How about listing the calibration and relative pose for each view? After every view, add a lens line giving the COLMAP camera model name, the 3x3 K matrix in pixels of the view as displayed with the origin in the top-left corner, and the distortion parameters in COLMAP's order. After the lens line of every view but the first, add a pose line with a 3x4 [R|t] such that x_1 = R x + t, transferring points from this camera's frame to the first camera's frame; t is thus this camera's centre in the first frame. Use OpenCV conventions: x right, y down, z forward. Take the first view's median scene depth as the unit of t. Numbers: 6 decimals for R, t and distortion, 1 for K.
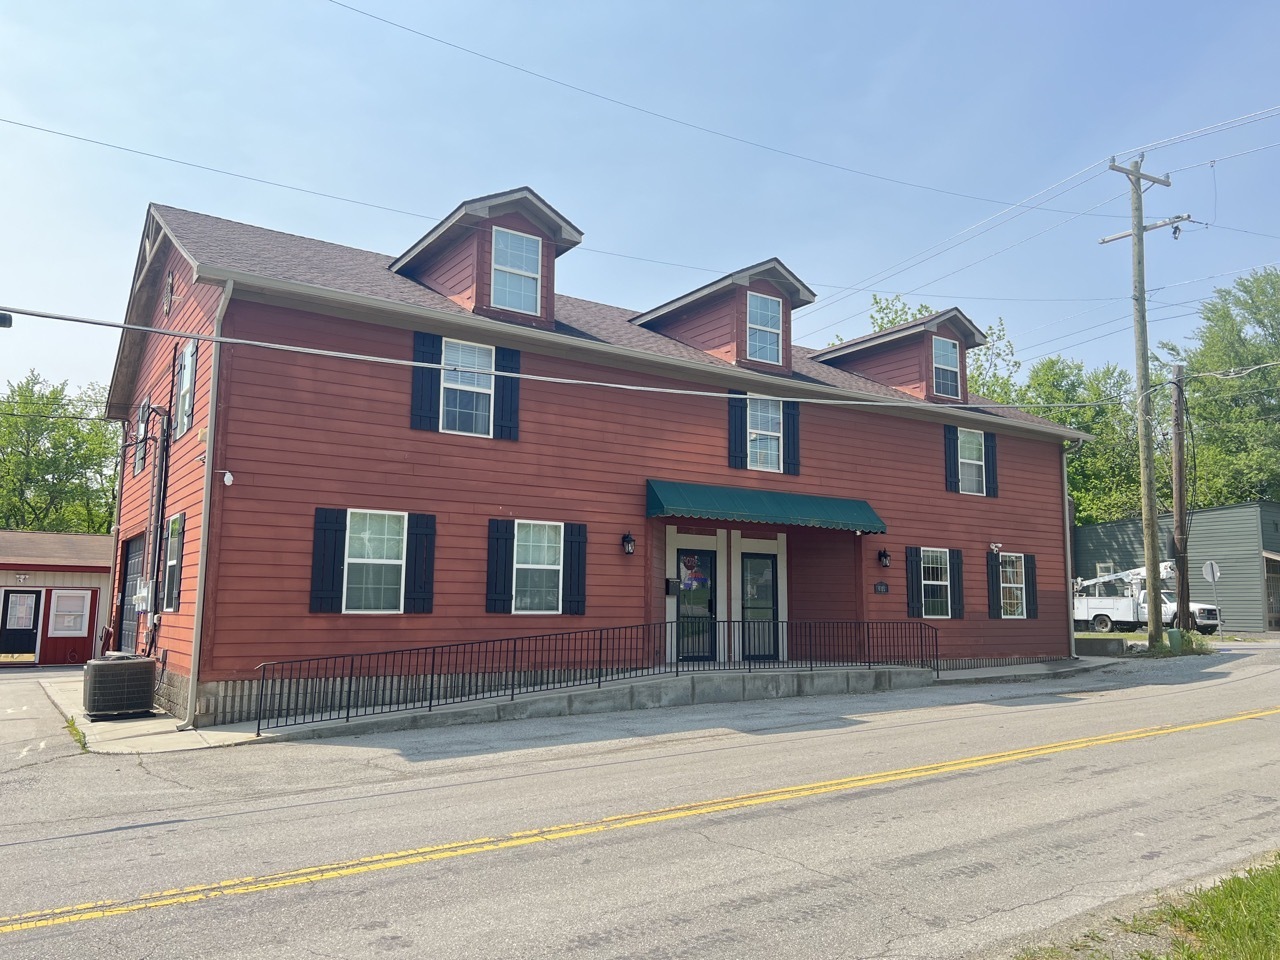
lens RADIAL K [[966.8, 0, 641.2], [0, 966.8, 482.7], [0, 0, 1]] dist [-0.001532, -0.000412]
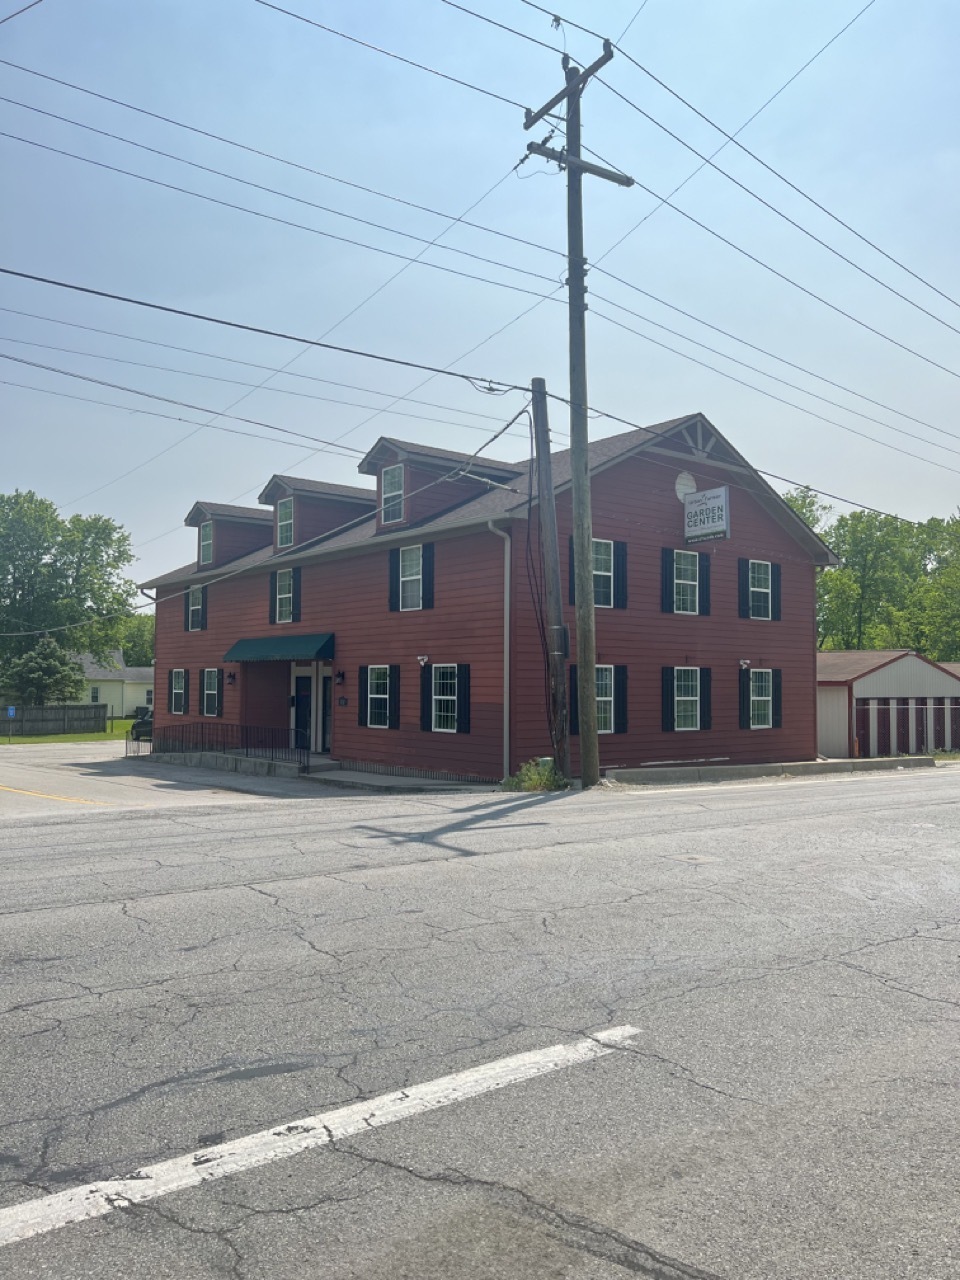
lens RADIAL K [[966.8, 0, 479.7], [0, 966.8, 637.9], [0, 0, 1]] dist [-0.001532, -0.000412]
pose [[0.105997, -0.067020, -0.992105, 1.393998], [0.114645, 0.991896, -0.054757, 0.107785], [0.987735, -0.107936, 0.112822, 0.966190]]
